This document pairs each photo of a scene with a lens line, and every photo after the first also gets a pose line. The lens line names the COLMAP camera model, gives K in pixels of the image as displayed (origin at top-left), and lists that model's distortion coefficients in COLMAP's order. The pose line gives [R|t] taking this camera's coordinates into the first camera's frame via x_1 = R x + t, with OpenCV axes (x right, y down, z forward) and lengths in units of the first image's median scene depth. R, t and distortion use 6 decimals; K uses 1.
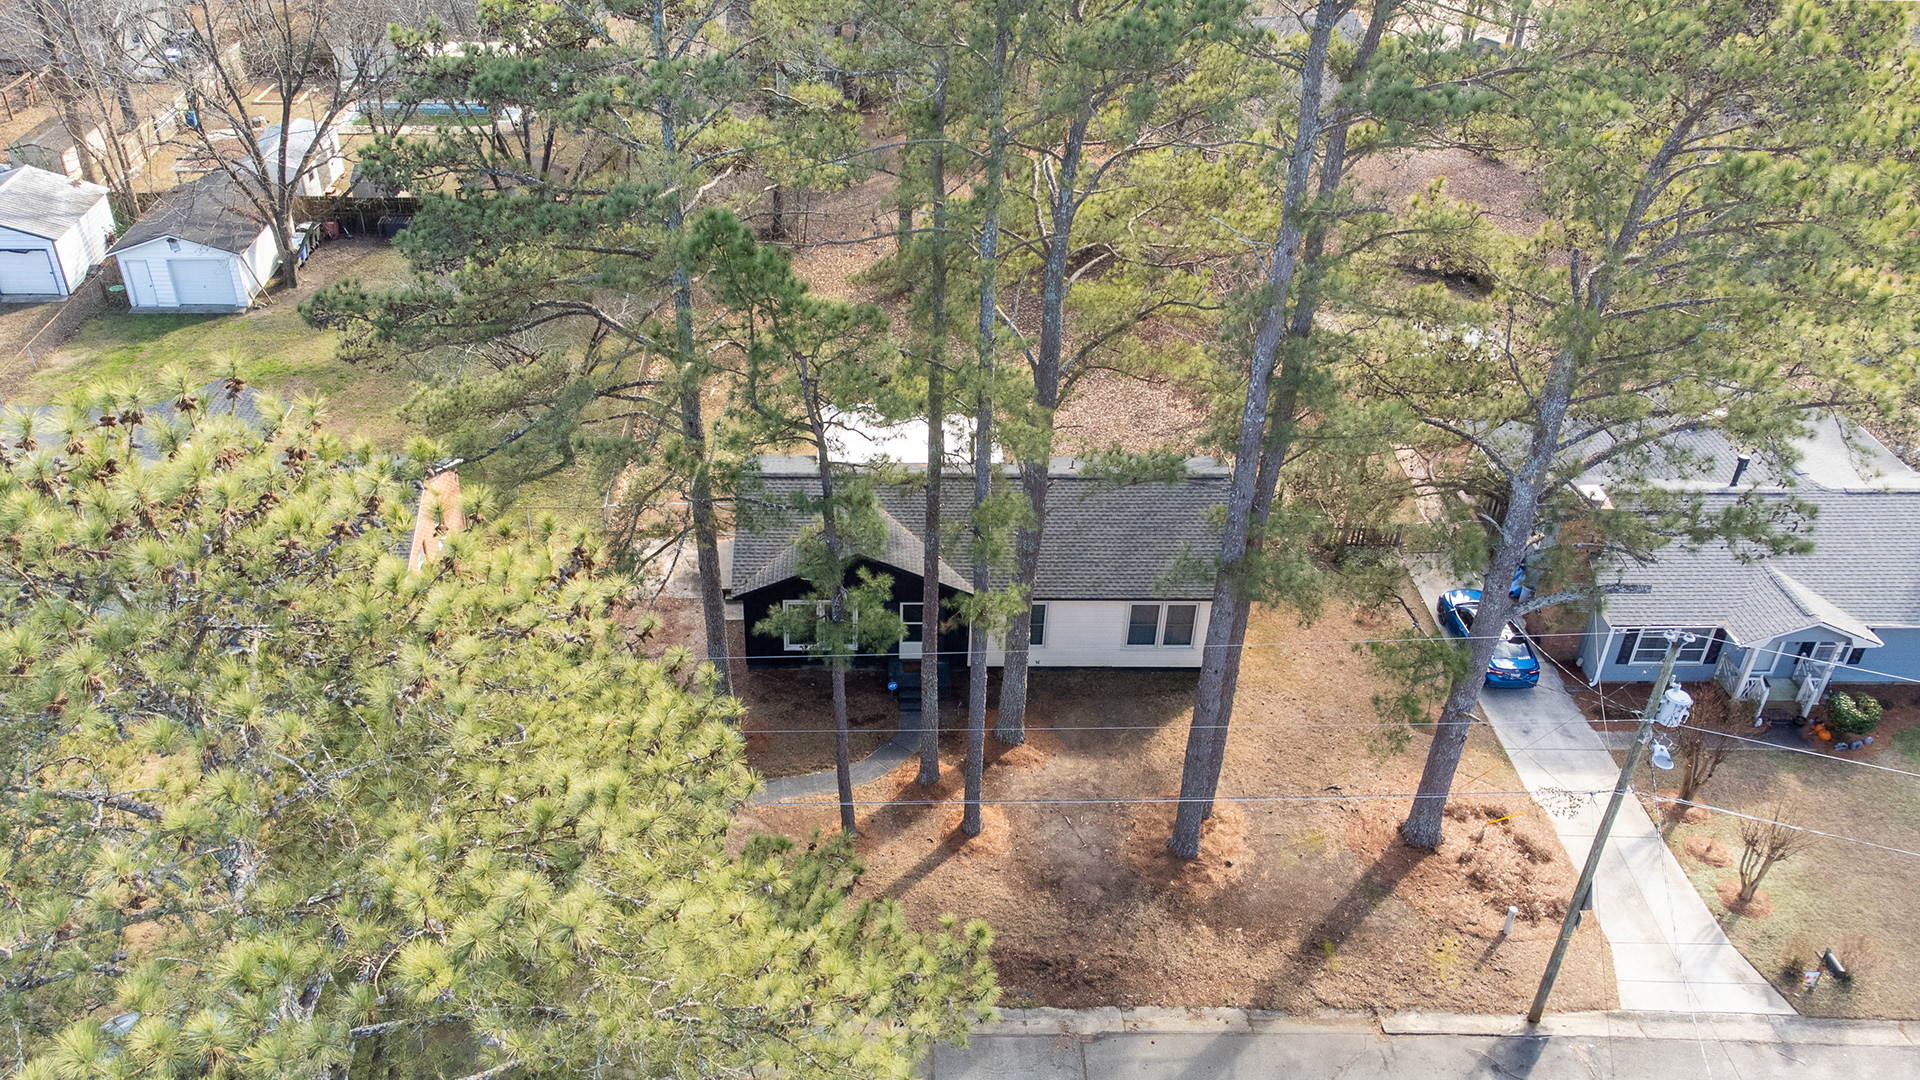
lens RADIAL K [[1343.0, 0, 956.6], [0, 1343.0, 539.1], [0, 0, 1]] dist [0.005873, 0.000521]
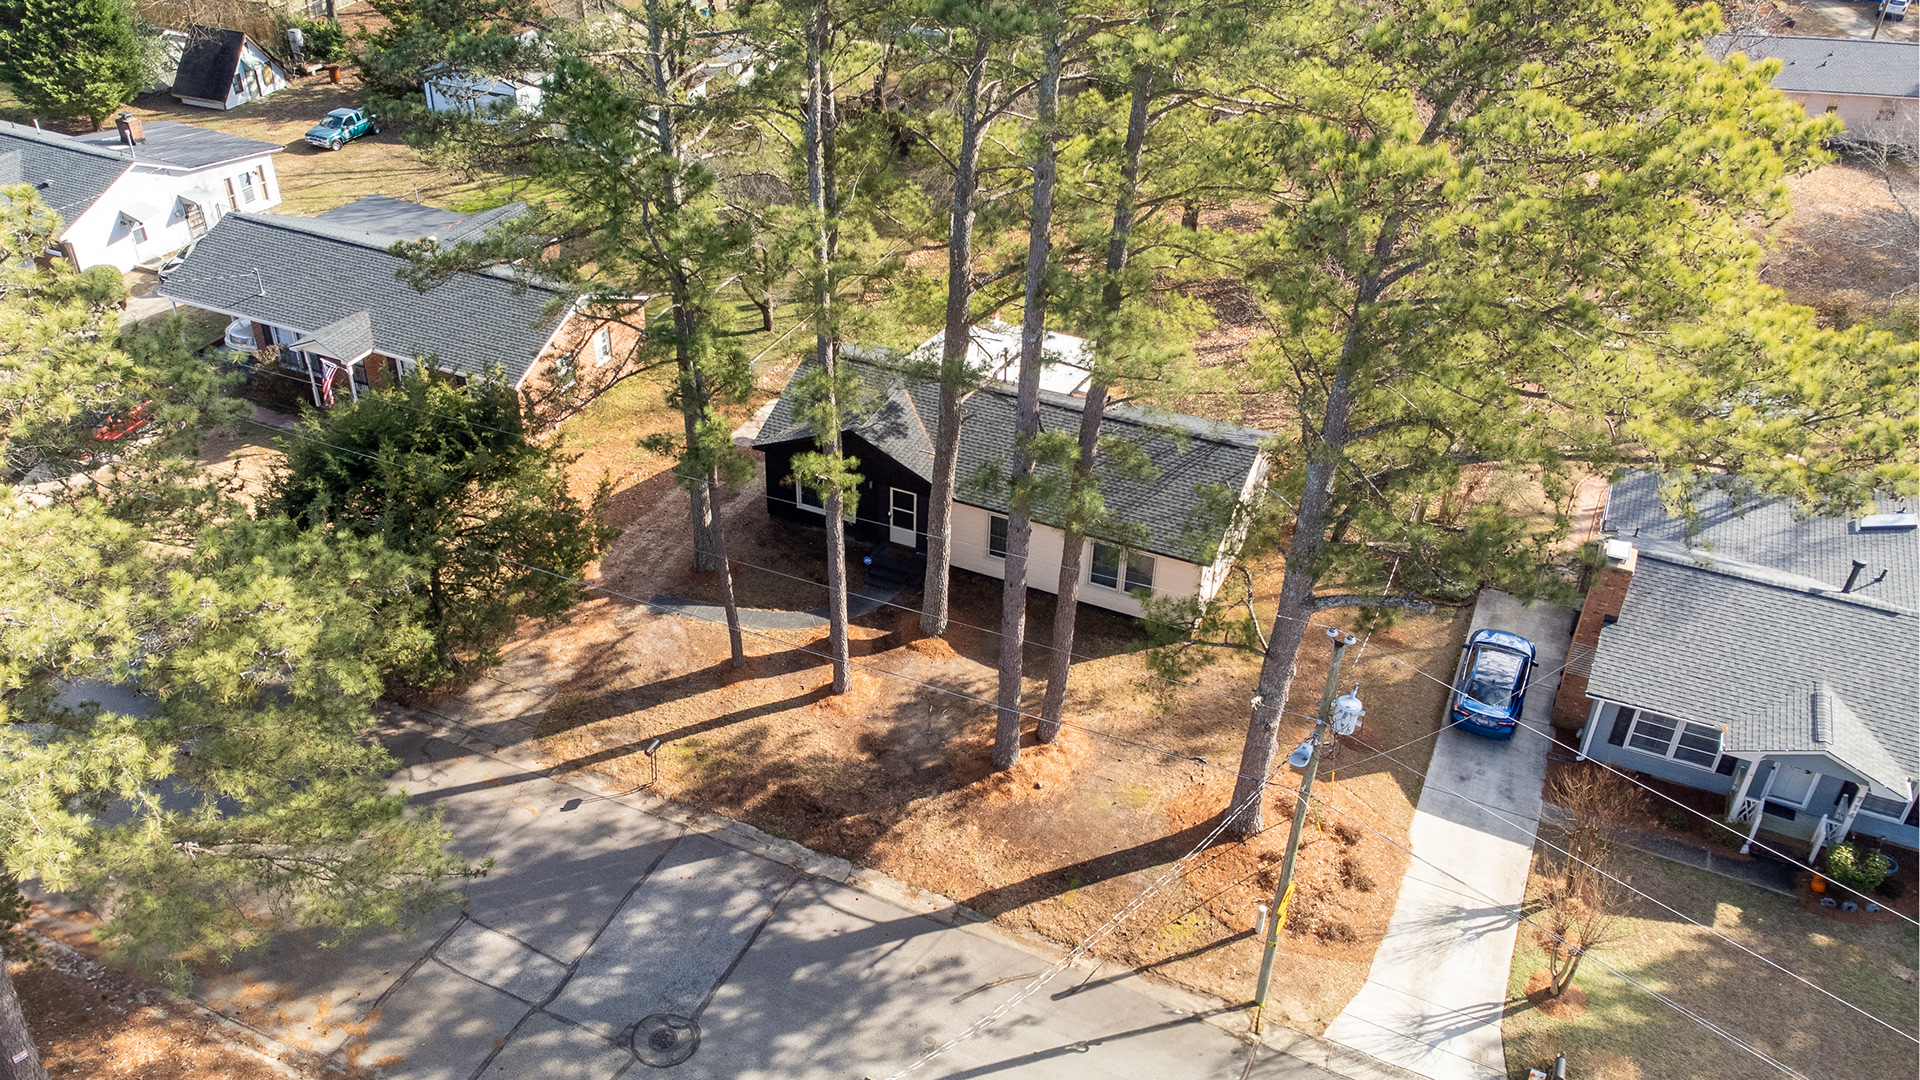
lens RADIAL K [[1343.0, 0, 956.0], [0, 1343.0, 541.1], [0, 0, 1]] dist [0.005873, 0.000521]
pose [[0.910617, 0.243647, -0.333787, 0.416476], [-0.234296, 0.969737, 0.068666, 0.002957], [0.340416, 0.015677, 0.940144, 0.007891]]
